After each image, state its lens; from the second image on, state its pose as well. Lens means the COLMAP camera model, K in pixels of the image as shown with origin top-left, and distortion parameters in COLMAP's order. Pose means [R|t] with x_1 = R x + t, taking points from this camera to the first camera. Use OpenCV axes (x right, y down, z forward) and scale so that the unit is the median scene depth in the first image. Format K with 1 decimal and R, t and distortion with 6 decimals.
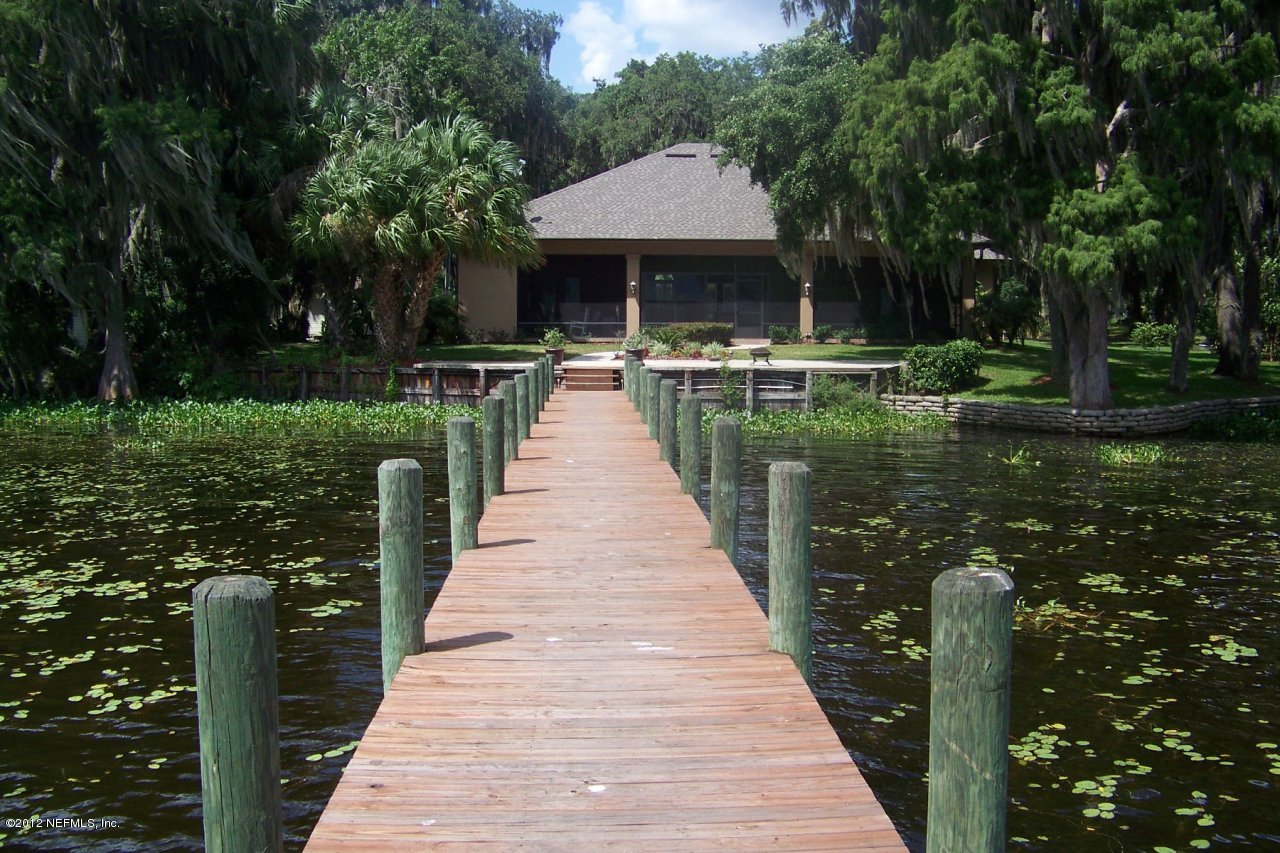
lens RADIAL K [[1315.1, 0, 656.7], [0, 1315.1, 424.9], [0, 0, 1]] dist [-0.291624, 0.355353]
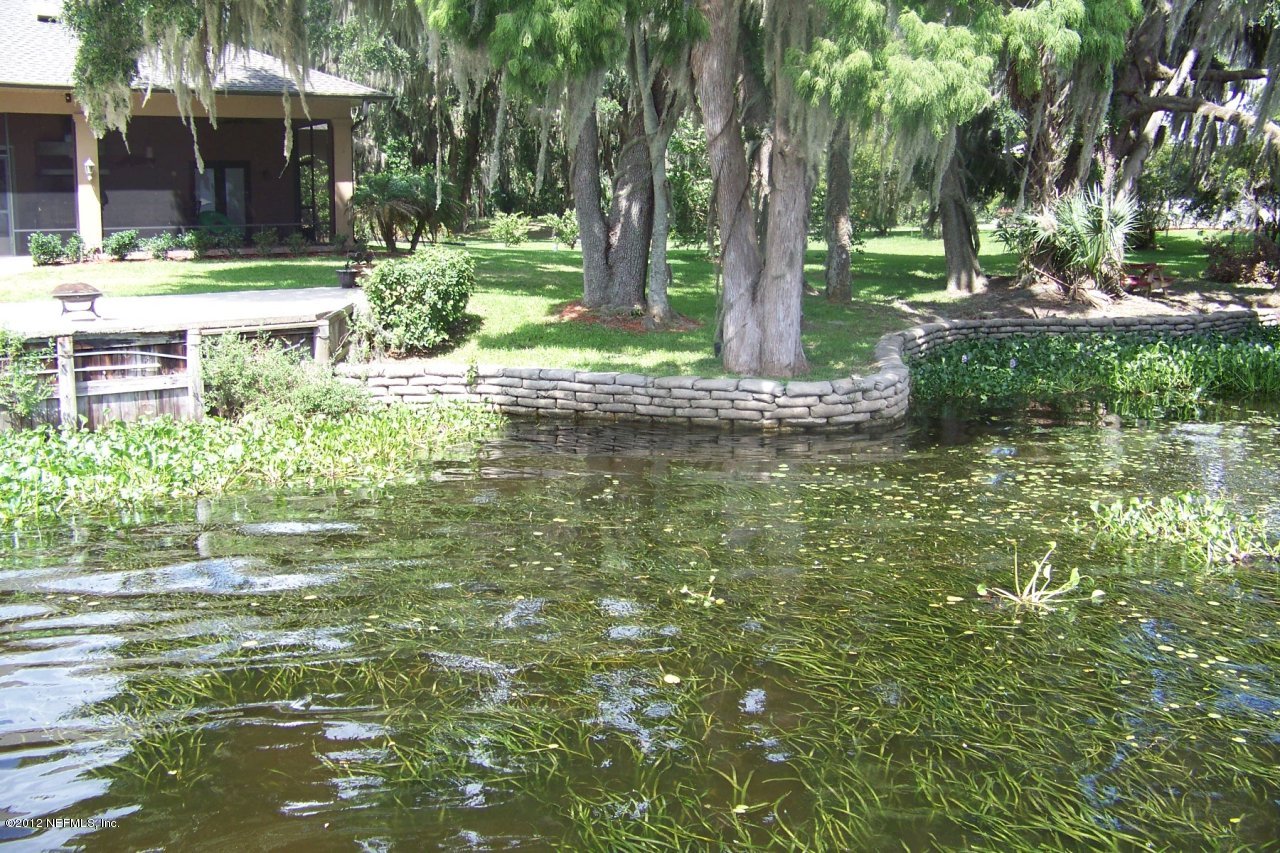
lens RADIAL K [[1315.1, 0, 656.7], [0, 1315.1, 424.9], [0, 0, 1]] dist [-0.291624, 0.355353]
pose [[0.817770, -0.092915, 0.567996, -0.009564], [0.047276, 0.994392, 0.094601, -0.040762], [-0.573601, -0.050509, 0.817576, 0.515407]]
